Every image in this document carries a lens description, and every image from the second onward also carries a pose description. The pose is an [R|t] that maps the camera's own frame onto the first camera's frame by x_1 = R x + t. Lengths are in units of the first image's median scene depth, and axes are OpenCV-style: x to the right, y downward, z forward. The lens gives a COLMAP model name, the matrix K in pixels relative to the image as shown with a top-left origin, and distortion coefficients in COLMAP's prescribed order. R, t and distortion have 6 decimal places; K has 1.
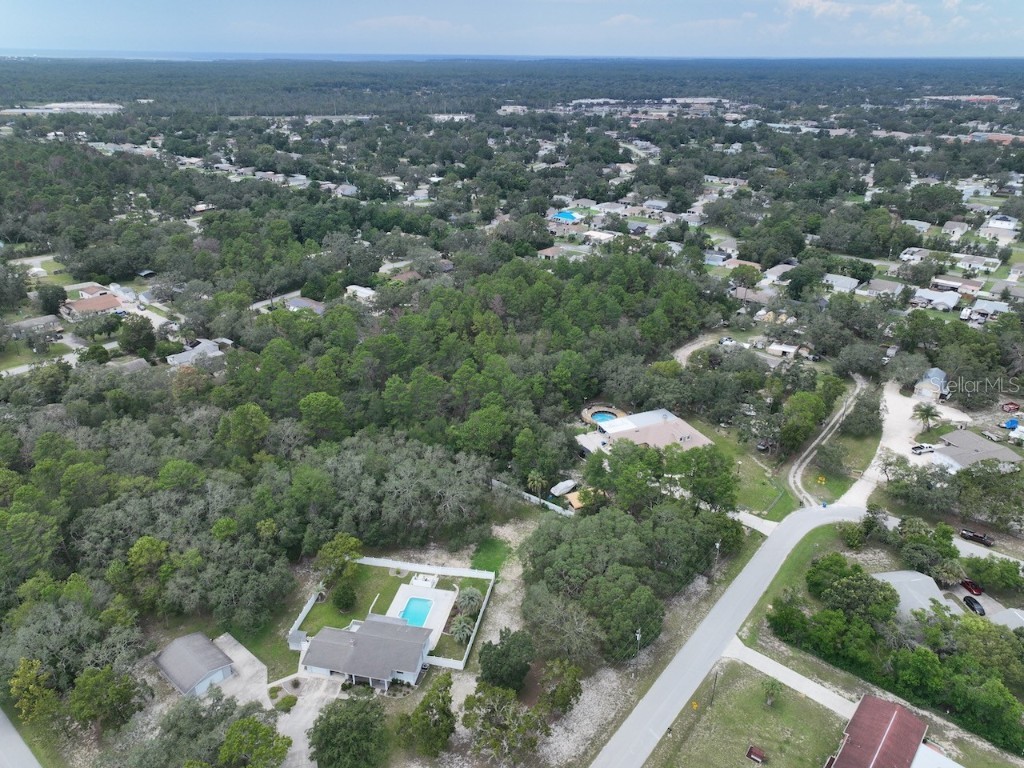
lens RADIAL K [[712.5, 0, 511.7], [0, 712.5, 386.9], [0, 0, 1]] dist [-0.000280, 0.016625]
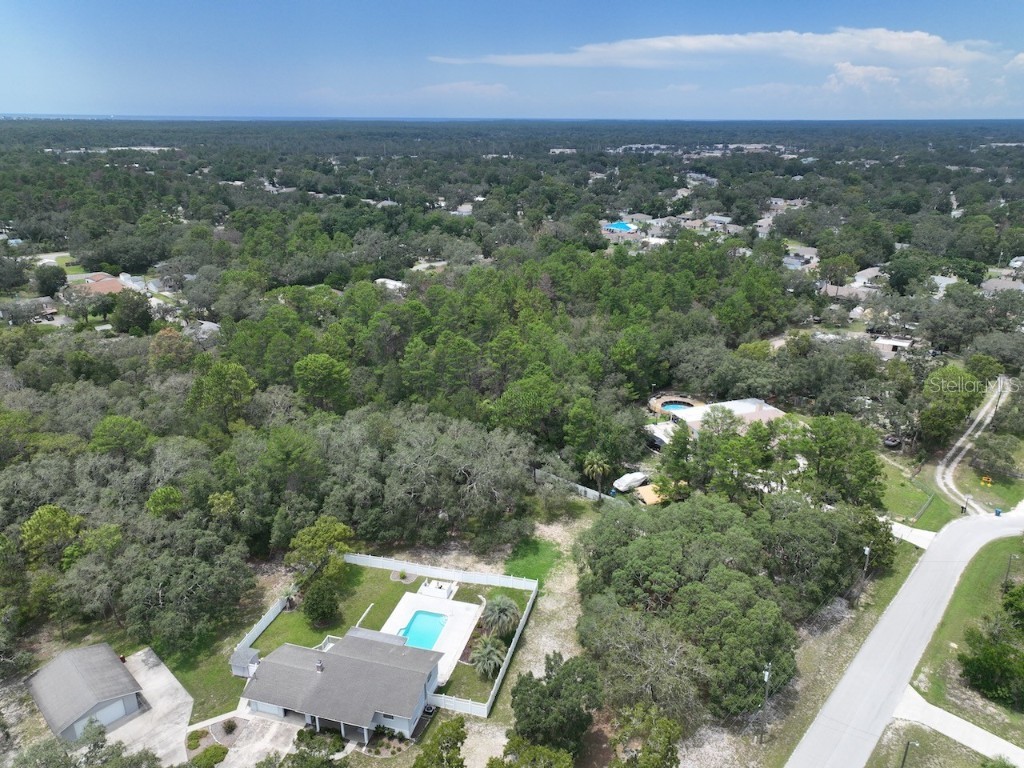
lens RADIAL K [[712.5, 0, 510.8], [0, 712.5, 387.5], [0, 0, 1]] dist [-0.000280, 0.016625]
pose [[0.997883, 0.019570, -0.062016, -0.008402], [-0.024315, 0.996756, -0.076715, 0.100973], [0.060313, 0.078061, 0.995123, 0.228831]]
